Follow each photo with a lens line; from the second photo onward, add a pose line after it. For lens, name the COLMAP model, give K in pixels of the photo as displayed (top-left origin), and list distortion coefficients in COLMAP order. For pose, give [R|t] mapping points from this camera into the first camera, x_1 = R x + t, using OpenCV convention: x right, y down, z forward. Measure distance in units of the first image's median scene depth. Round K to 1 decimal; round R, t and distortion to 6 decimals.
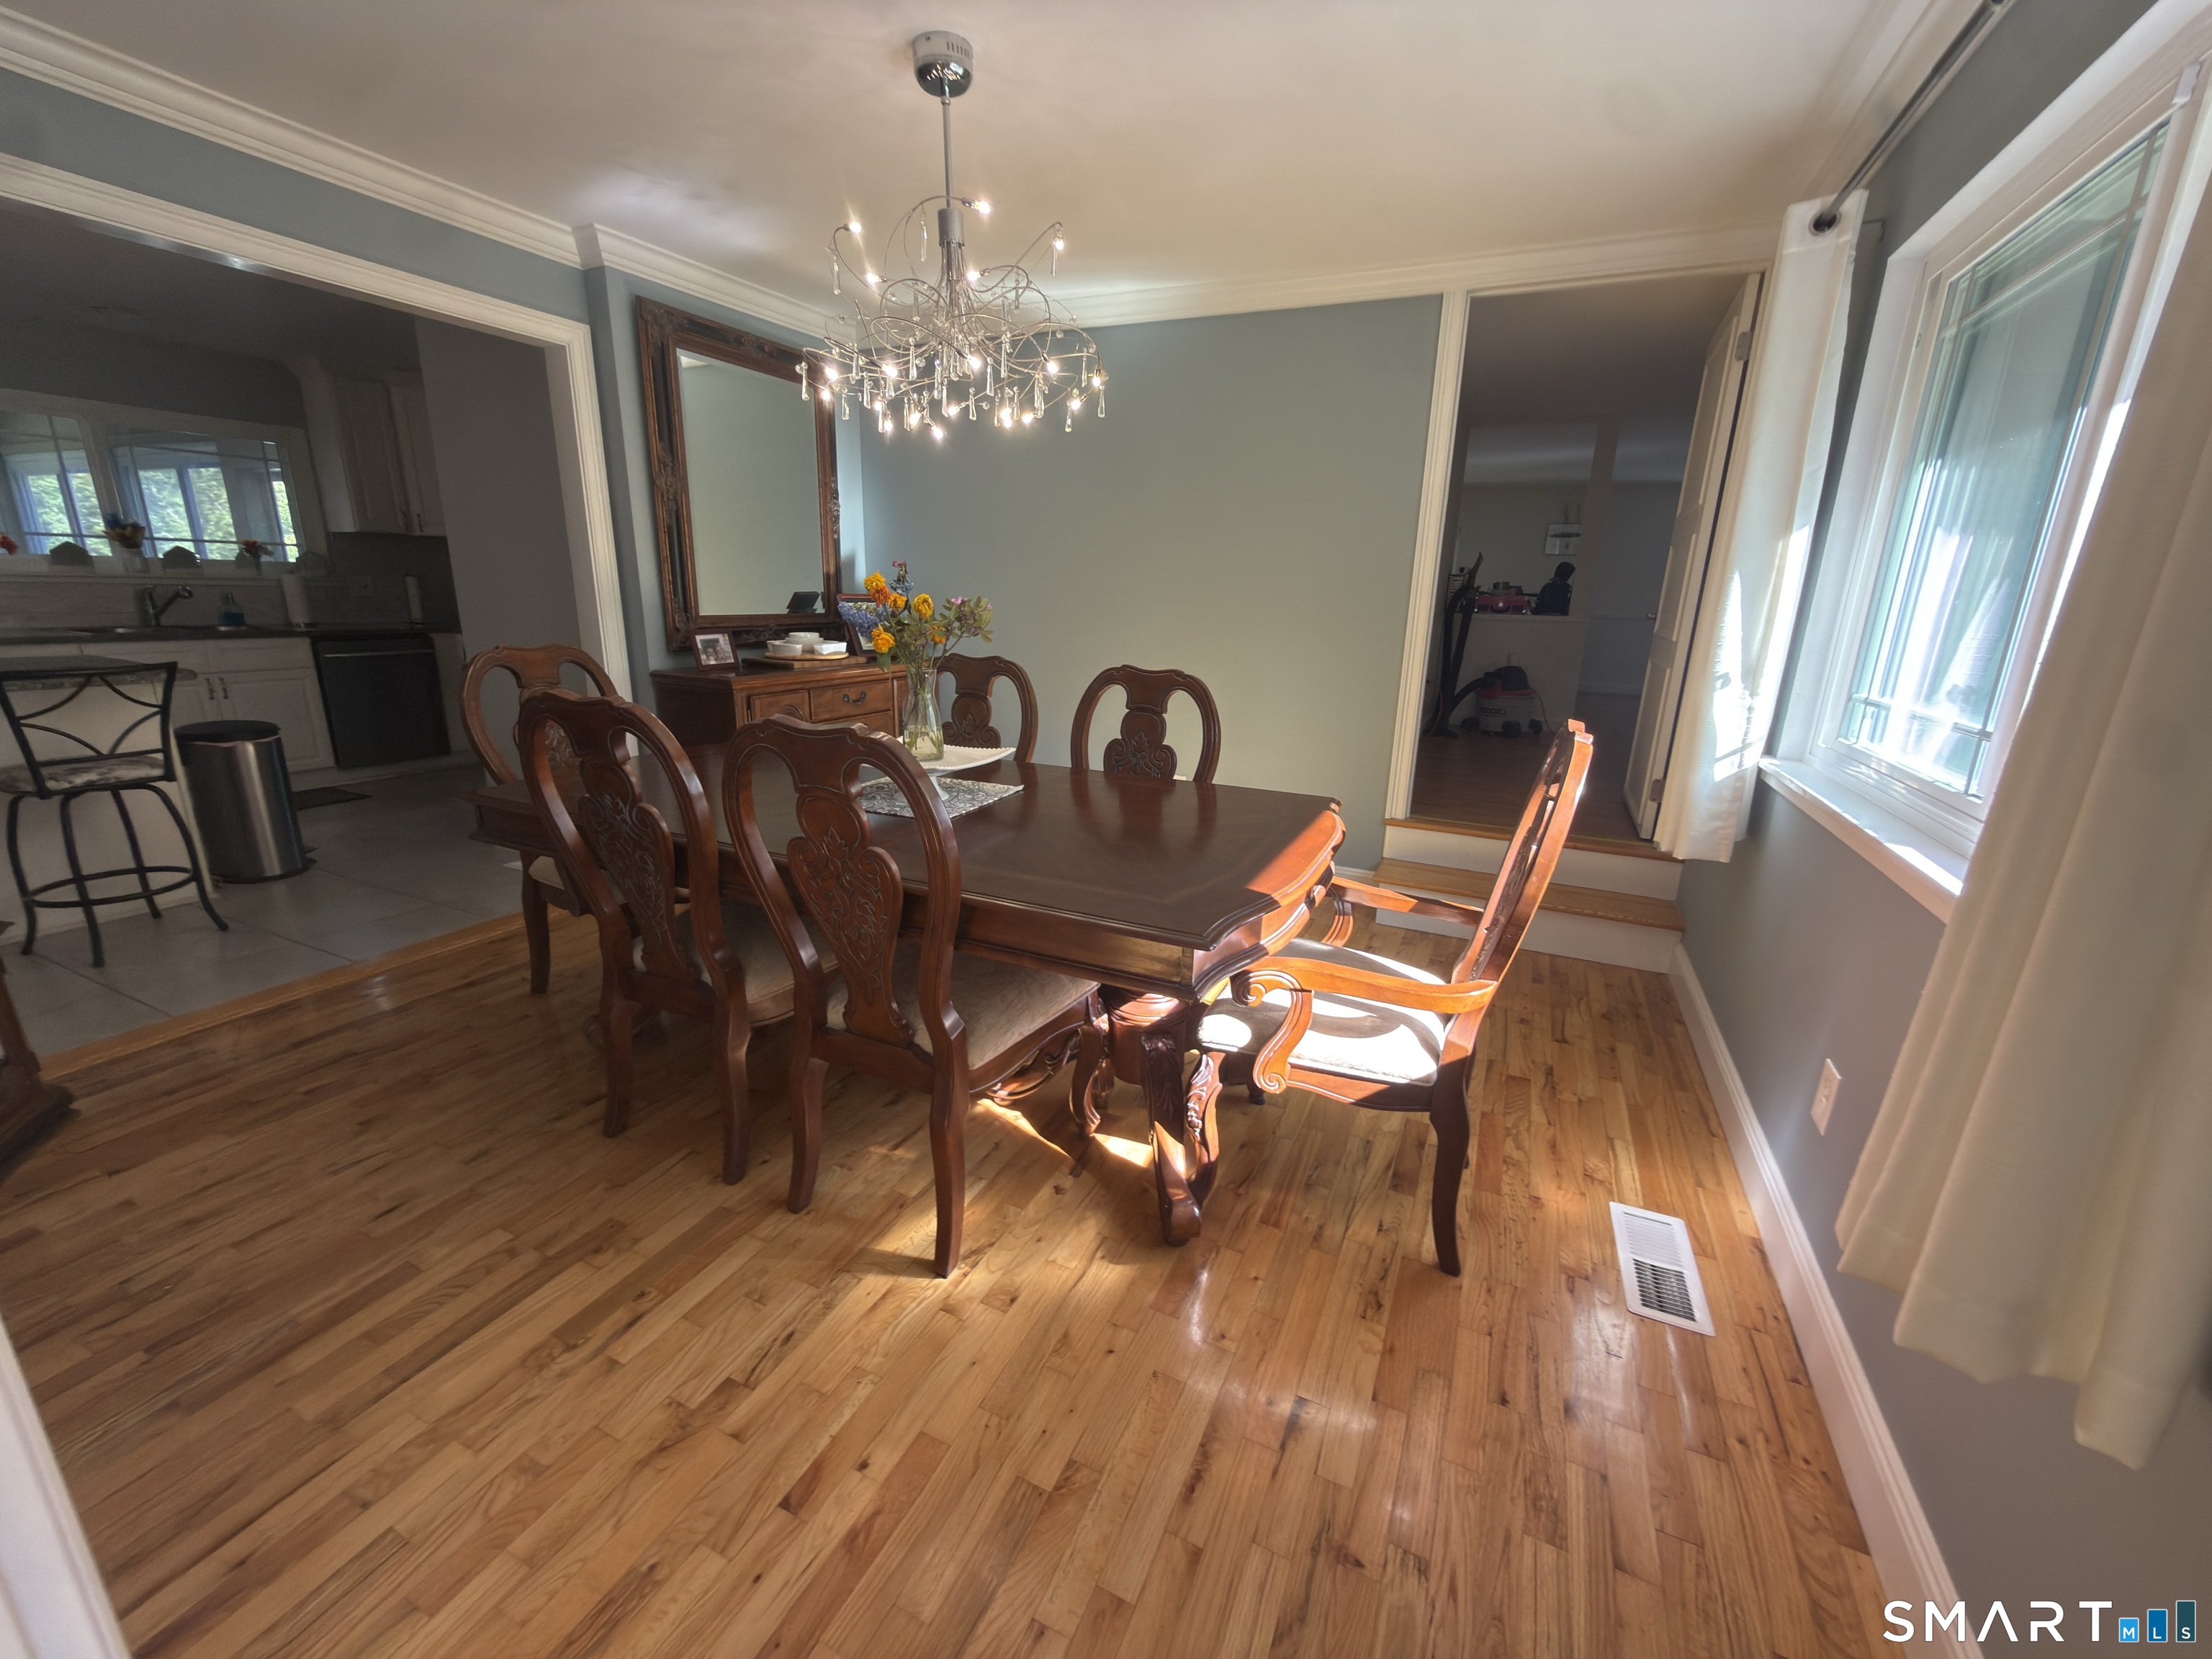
lens RADIAL K [[897.3, 0, 1106.0], [0, 897.3, 829.5], [0, 0, 1]] dist [-0.001638, -0.000186]
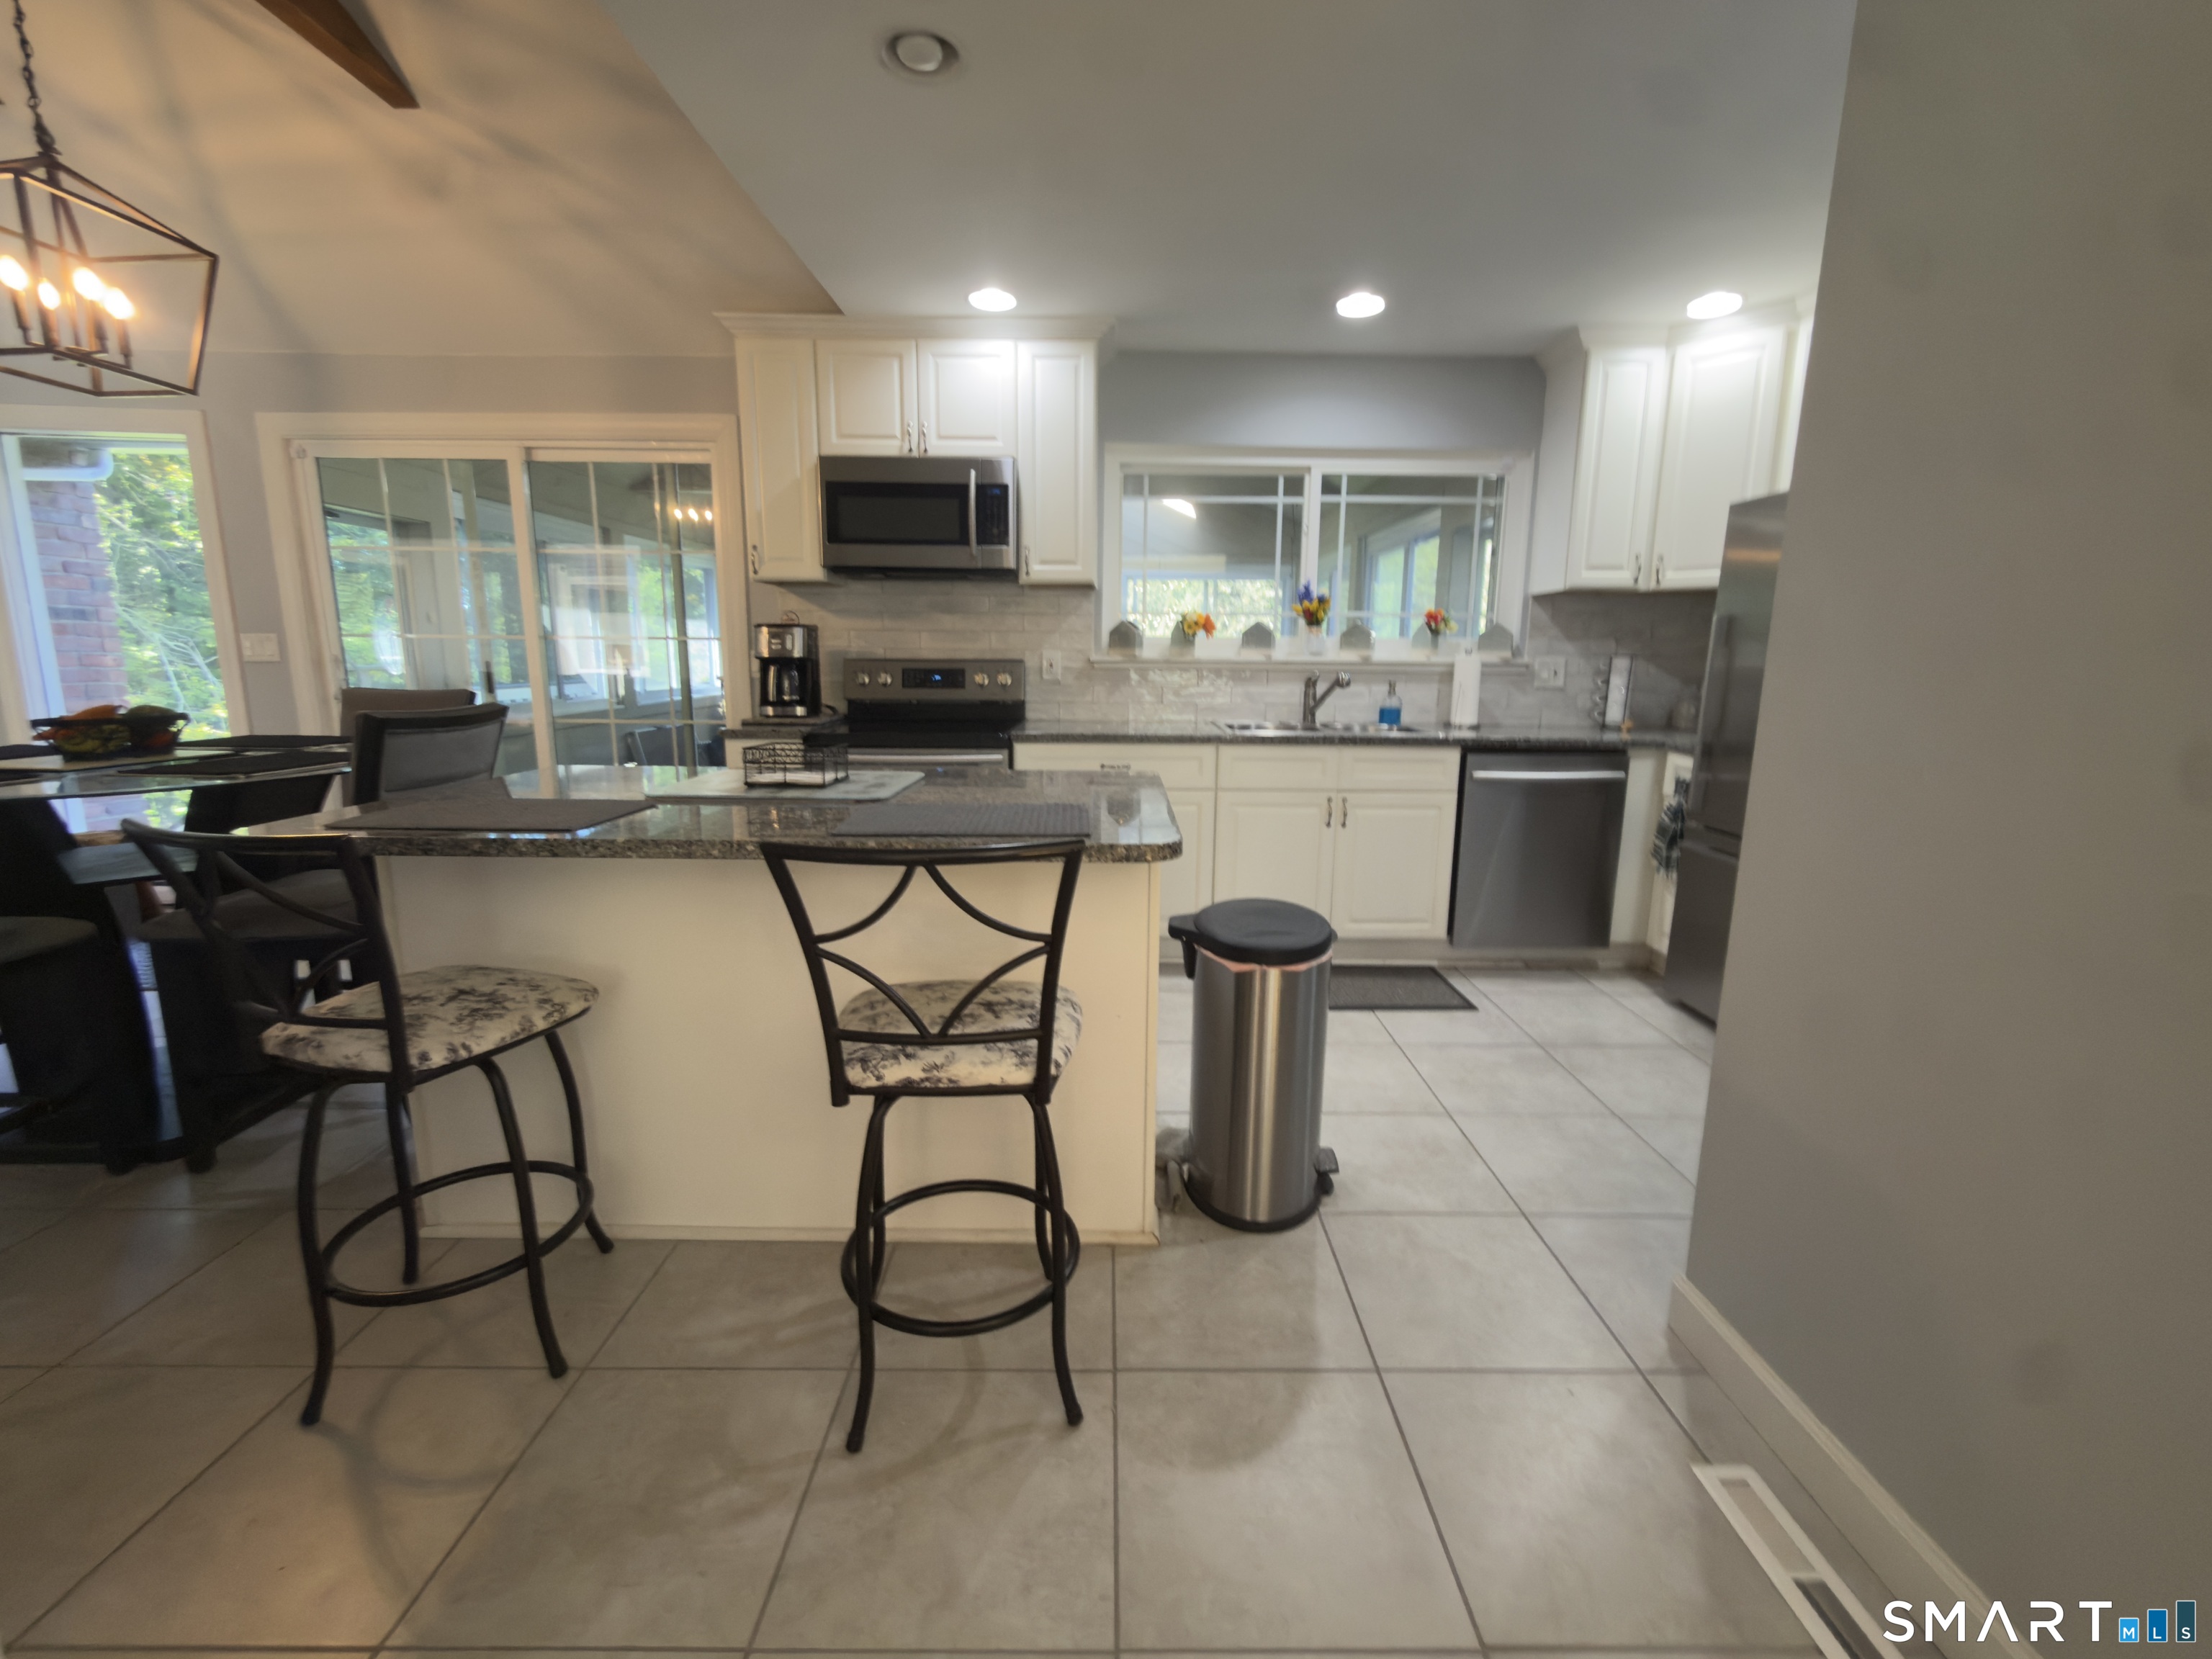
lens RADIAL K [[925.1, 0, 1106.0], [0, 925.1, 829.5], [0, 0, 1]] dist [-0.020983, -0.000289]
pose [[0.431719, 0.140160, -0.891052, -0.532882], [-0.233107, 0.971633, 0.039894, -0.166012], [0.871367, 0.190487, 0.452145, 0.651182]]
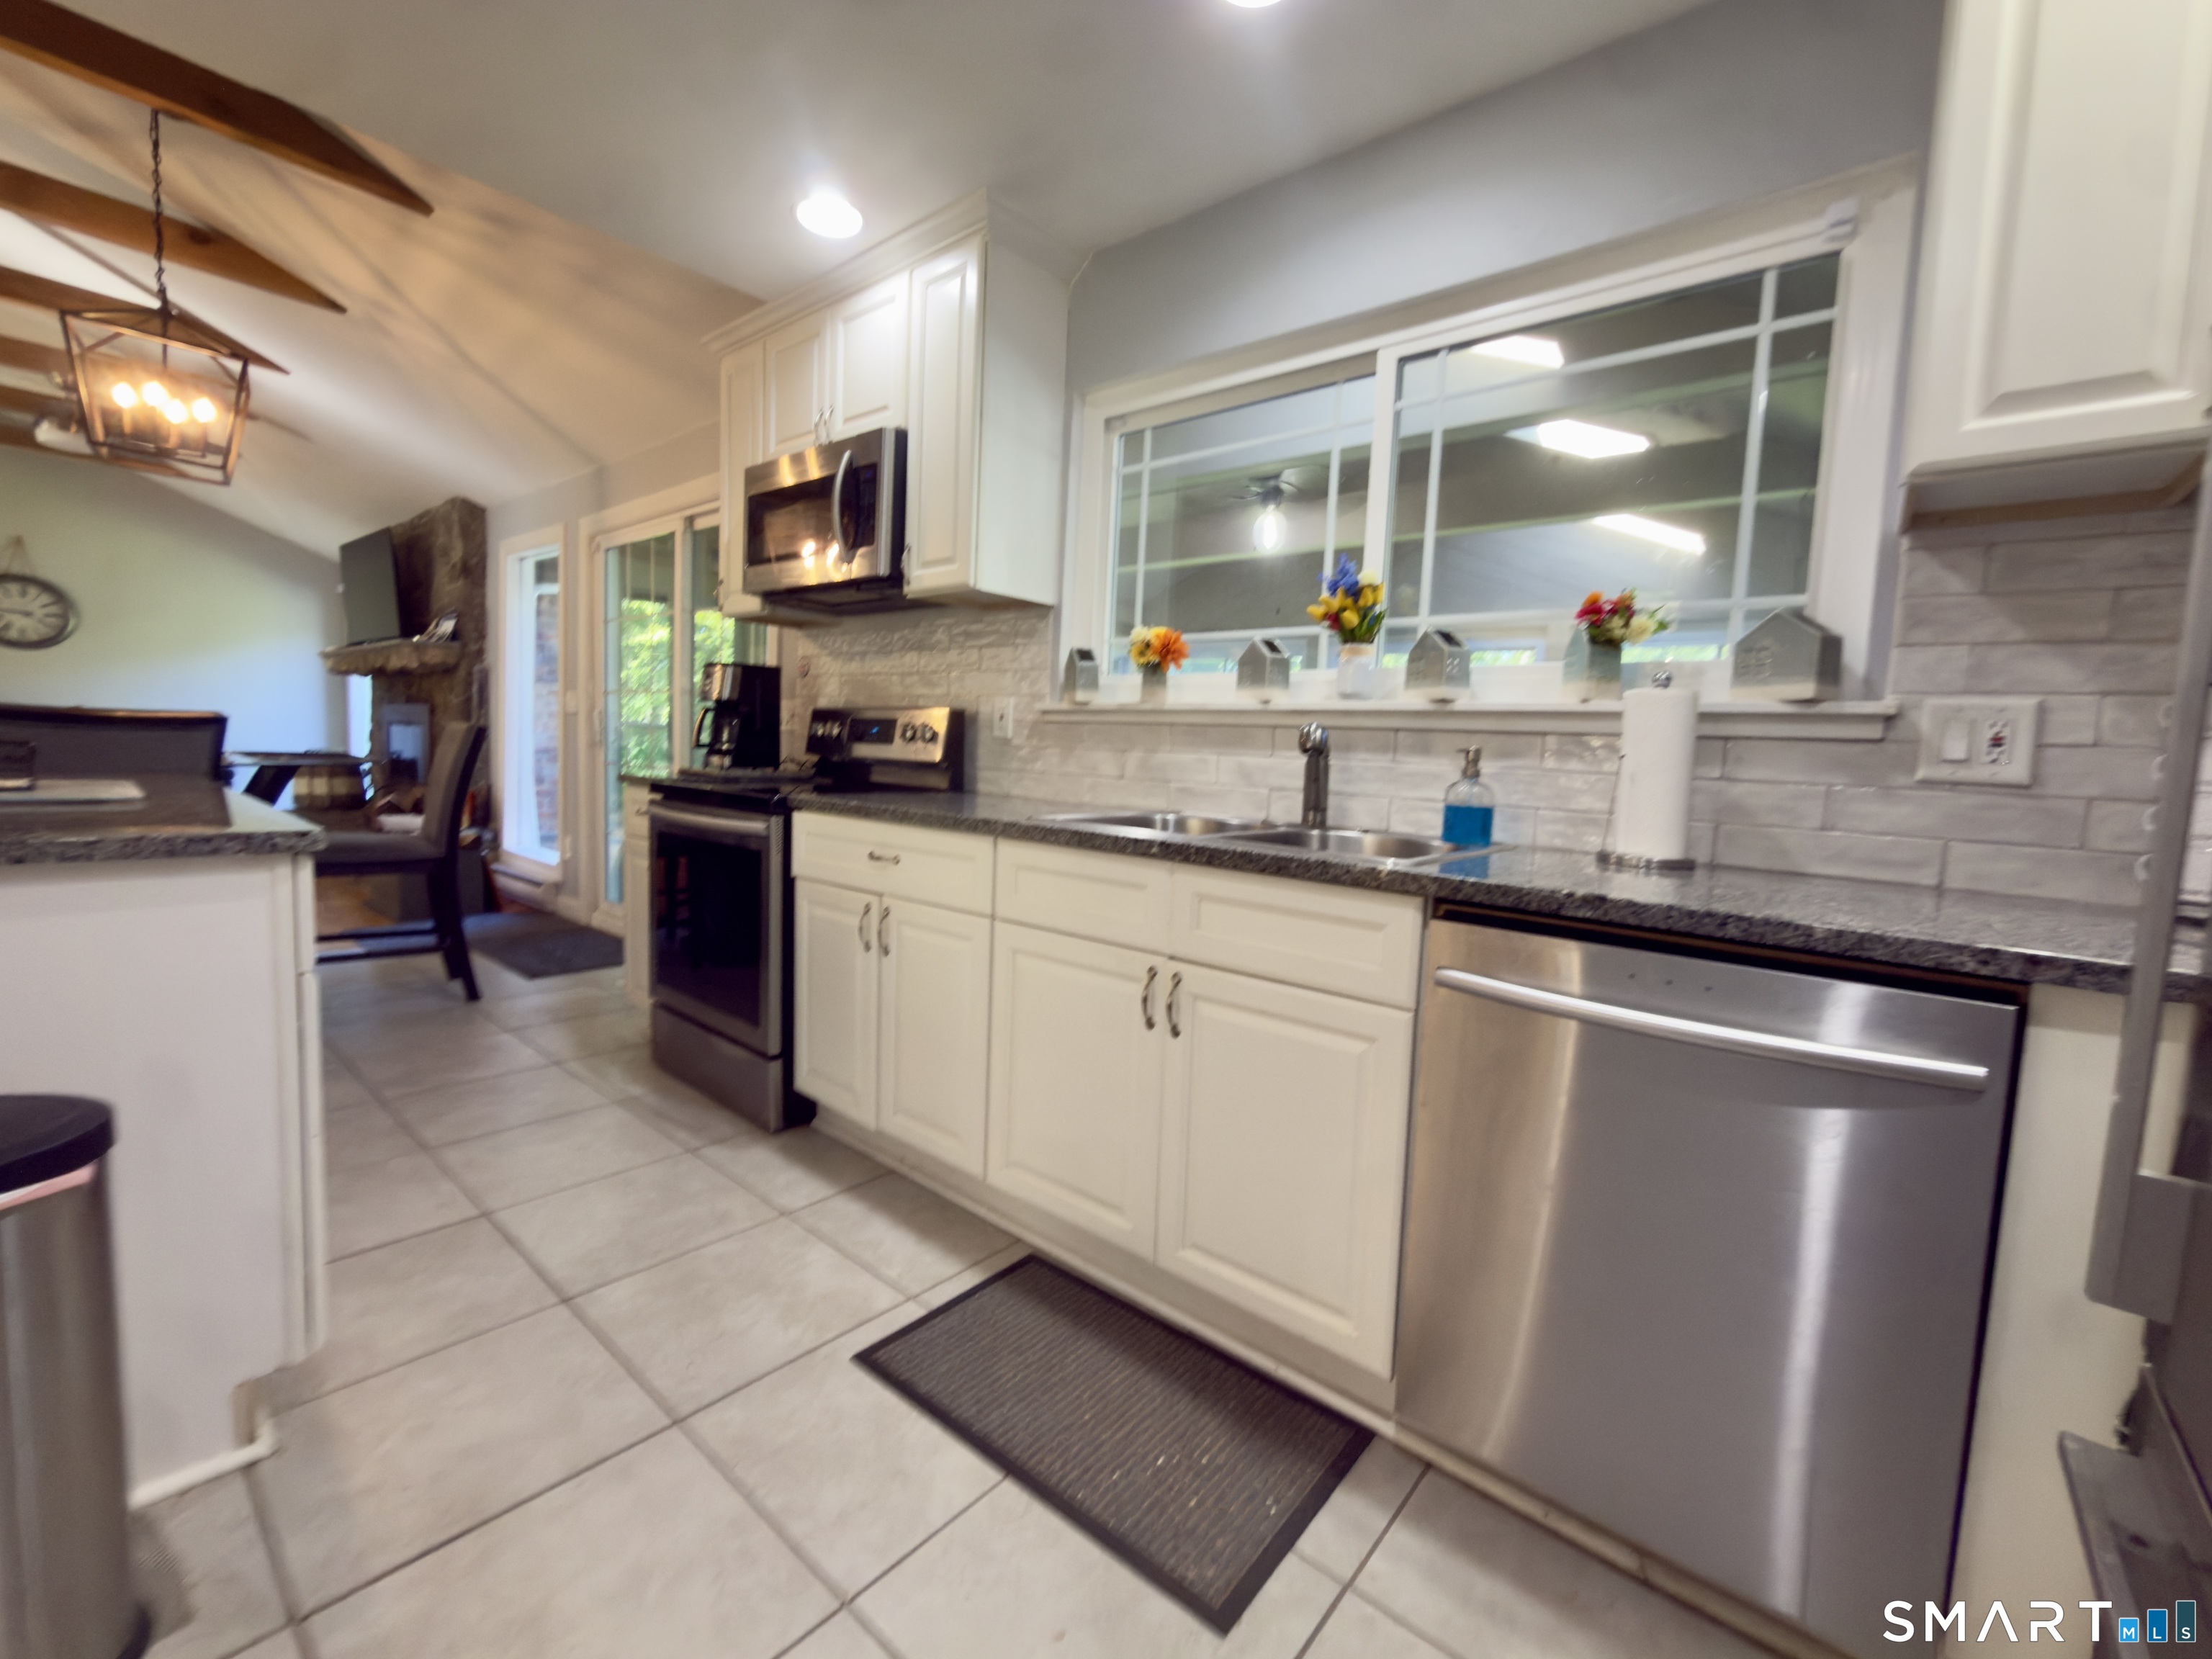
lens RADIAL K [[925.1, 0, 1106.0], [0, 925.1, 829.5], [0, 0, 1]] dist [-0.020983, -0.000289]
pose [[-0.263491, 0.036355, -0.963977, -0.838231], [-0.306355, 0.944405, 0.119355, -0.322317], [0.914724, 0.326768, -0.237704, 1.327785]]
